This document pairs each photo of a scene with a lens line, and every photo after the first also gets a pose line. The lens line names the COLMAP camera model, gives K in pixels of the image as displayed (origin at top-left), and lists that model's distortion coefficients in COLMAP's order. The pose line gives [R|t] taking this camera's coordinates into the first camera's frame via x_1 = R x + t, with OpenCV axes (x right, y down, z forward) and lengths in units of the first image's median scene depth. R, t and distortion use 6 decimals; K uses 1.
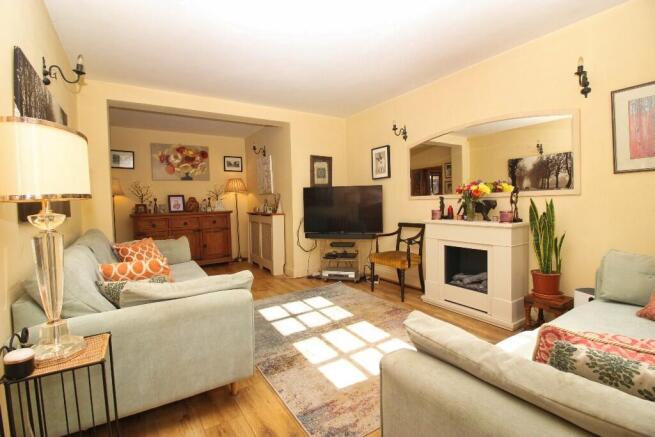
lens RADIAL K [[301.6, 0, 326.0], [0, 301.6, 213.7], [0, 0, 1]] dist [-0.015201, -0.000721]
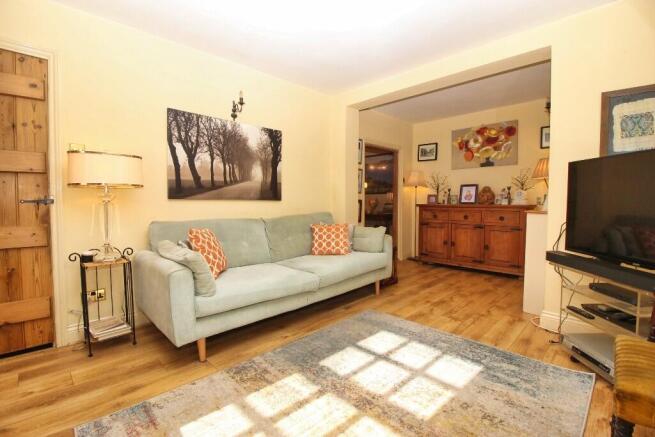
lens RADIAL K [[301.6, 0, 326.0], [0, 301.6, 213.7], [0, 0, 1]] dist [-0.015201, -0.000721]
pose [[0.197414, 0.067136, -0.978019, 0.290900], [-0.044779, 0.997228, 0.059416, -0.010062], [0.979297, 0.032066, 0.199873, 0.420294]]
